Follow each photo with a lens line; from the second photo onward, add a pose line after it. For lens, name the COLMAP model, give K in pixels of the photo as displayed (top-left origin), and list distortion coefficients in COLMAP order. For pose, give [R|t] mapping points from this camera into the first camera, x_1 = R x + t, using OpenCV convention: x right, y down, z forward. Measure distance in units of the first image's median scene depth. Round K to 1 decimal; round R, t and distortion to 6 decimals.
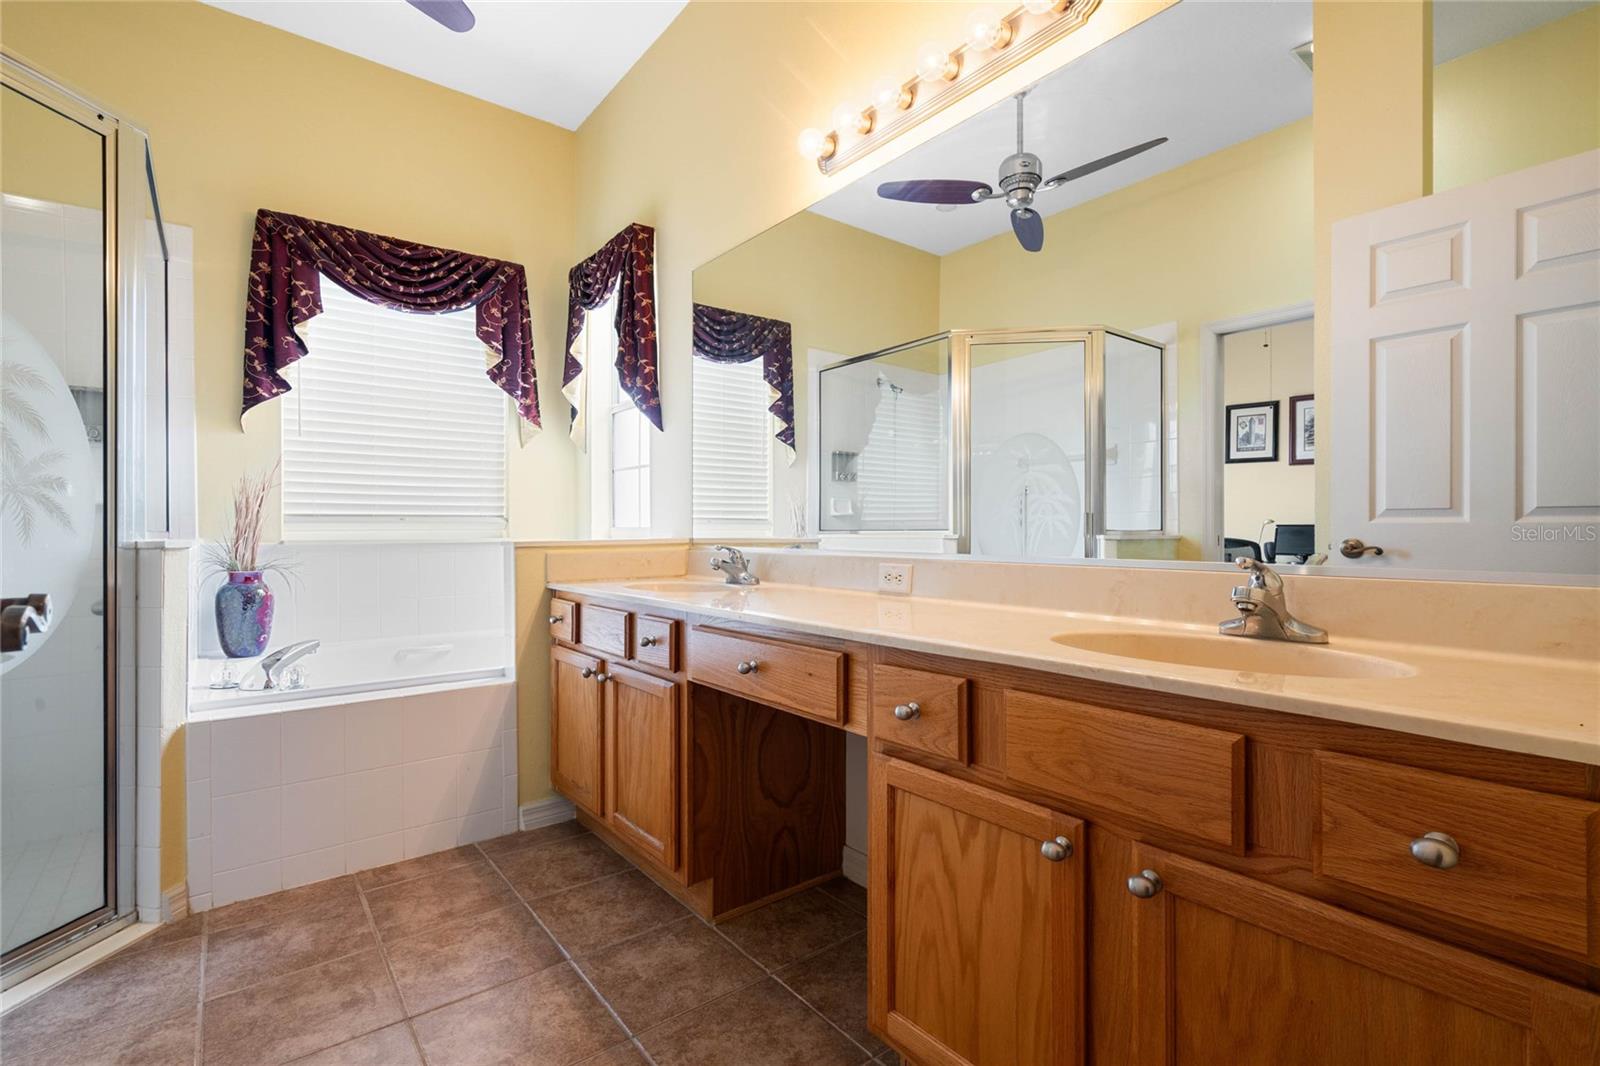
lens RADIAL K [[729.1, 0, 798.4], [0, 729.1, 532.6], [0, 0, 1]] dist [-0.001581, 0.000432]
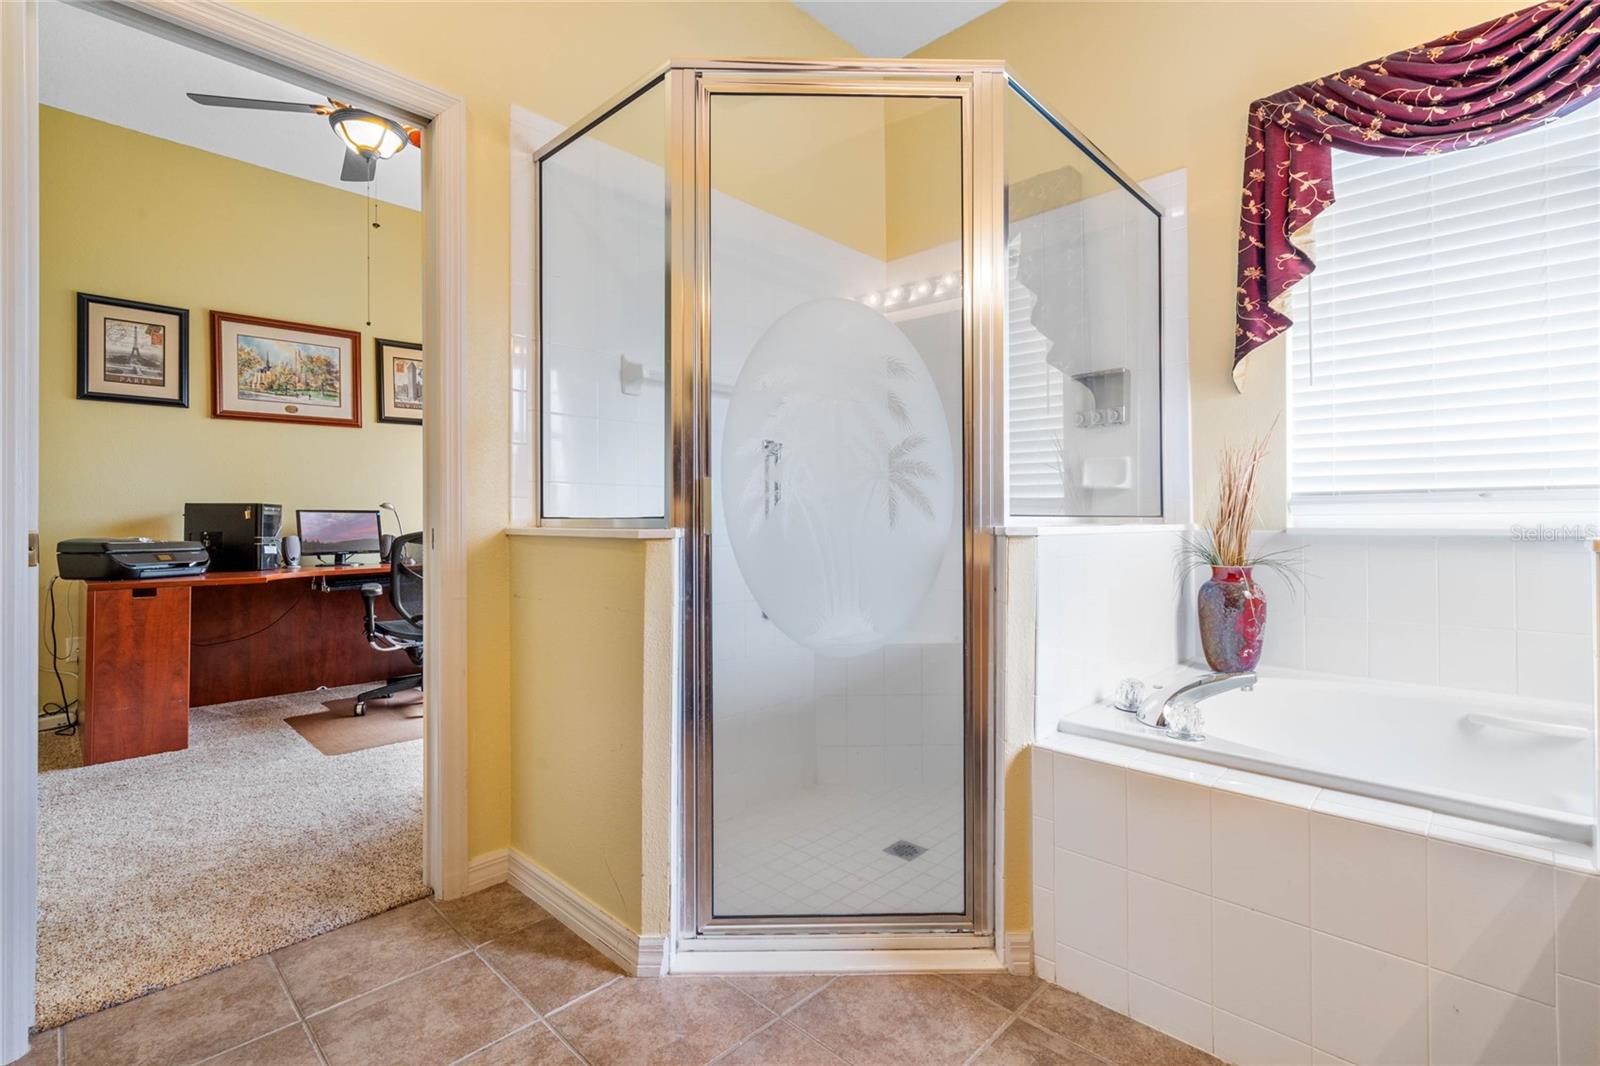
lens RADIAL K [[729.1, 0, 797.8], [0, 729.1, 517.6], [0, 0, 1]] dist [-0.001581, 0.000432]
pose [[0.133046, 0.000996, -0.991109, -0.029211], [-0.000316, 0.999999, 0.000963, -0.000551], [0.991110, 0.000185, 0.133046, 0.411792]]
